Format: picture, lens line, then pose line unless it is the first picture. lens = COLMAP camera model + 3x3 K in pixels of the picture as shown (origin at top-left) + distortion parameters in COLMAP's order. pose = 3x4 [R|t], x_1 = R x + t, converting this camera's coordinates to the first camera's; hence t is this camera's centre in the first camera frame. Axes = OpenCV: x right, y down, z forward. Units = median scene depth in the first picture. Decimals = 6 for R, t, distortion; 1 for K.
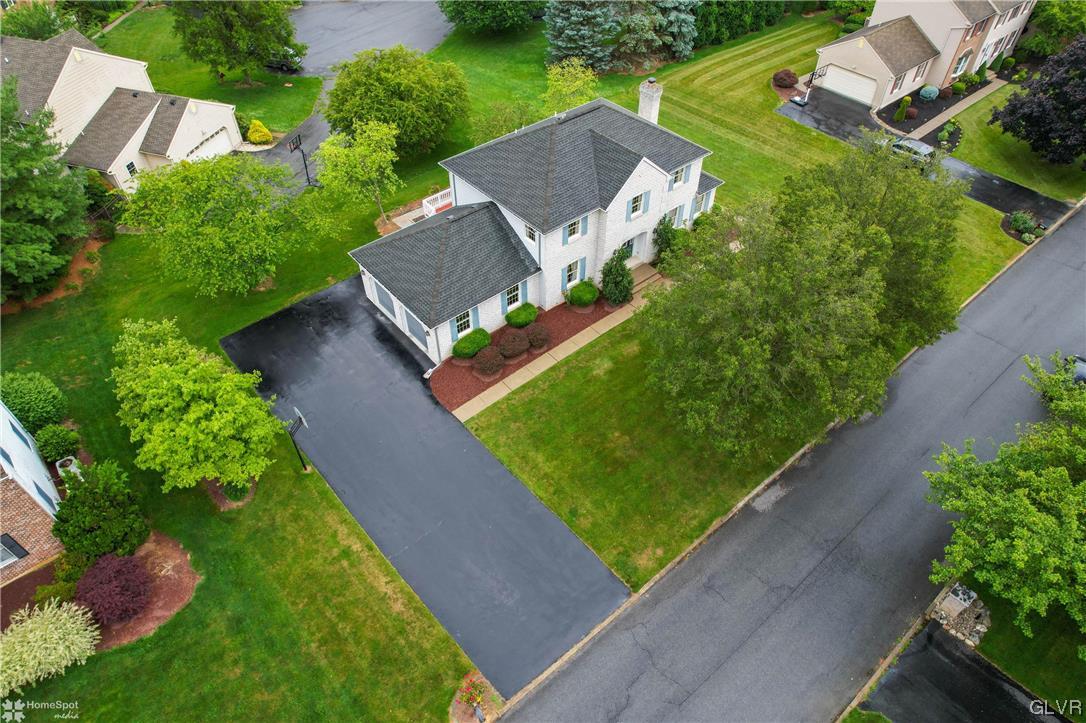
lens RADIAL K [[693.1, 0, 542.8], [0, 693.1, 365.8], [0, 0, 1]] dist [-0.089287, 0.081848]
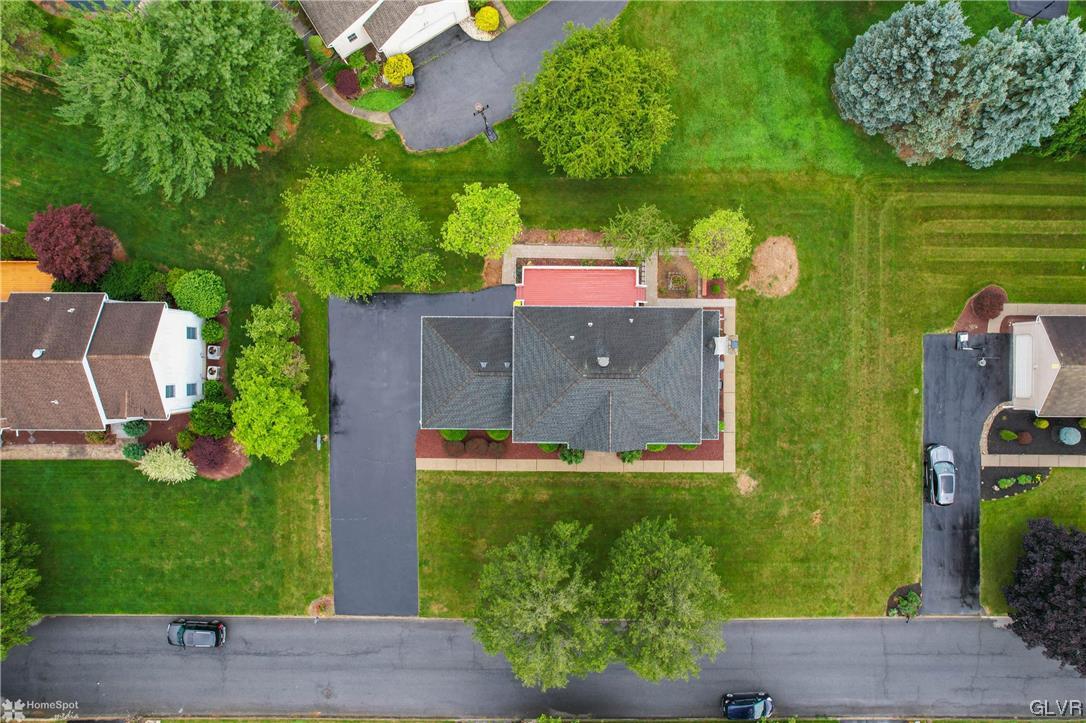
lens RADIAL K [[693.1, 0, 542.8], [0, 693.1, 365.8], [0, 0, 1]] dist [-0.089287, 0.081848]
pose [[0.758343, 0.651824, 0.006474, -0.056296], [-0.469966, 0.539830, 0.698366, -1.179926], [0.451717, -0.532643, 0.715711, 0.116211]]
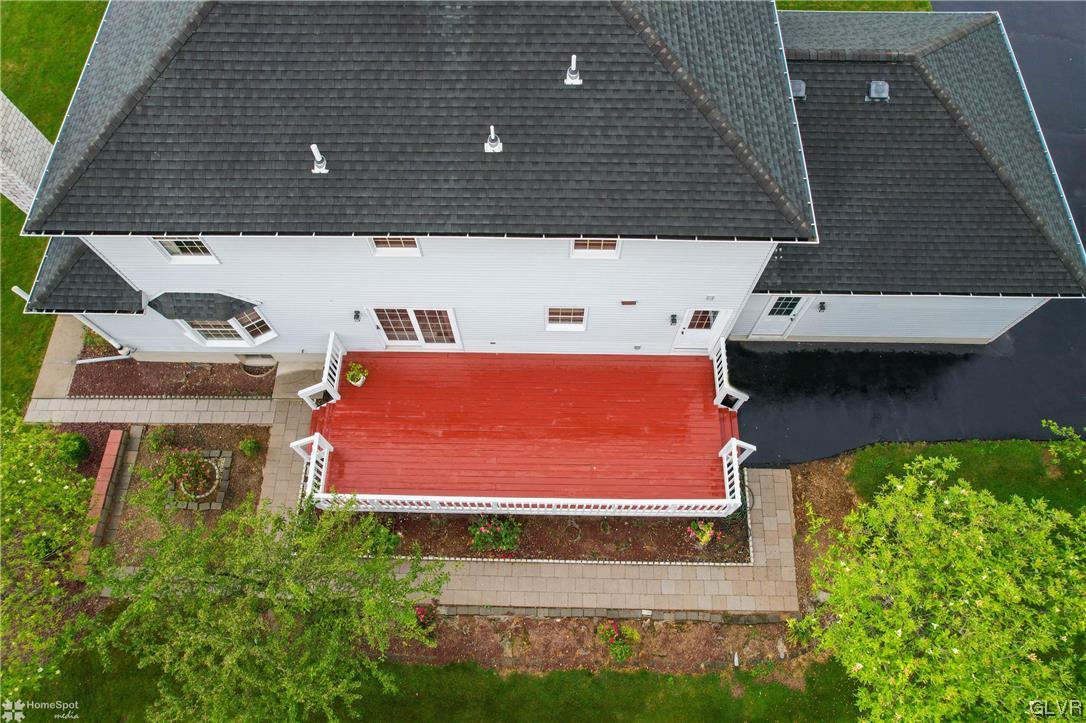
lens RADIAL K [[693.1, 0, 542.8], [0, 693.1, 365.8], [0, 0, 1]] dist [-0.089287, 0.081848]
pose [[-0.753448, -0.600825, 0.267068, -0.182950], [0.477179, -0.220226, 0.850765, -0.639353], [-0.452345, 0.768446, 0.452630, 1.030841]]
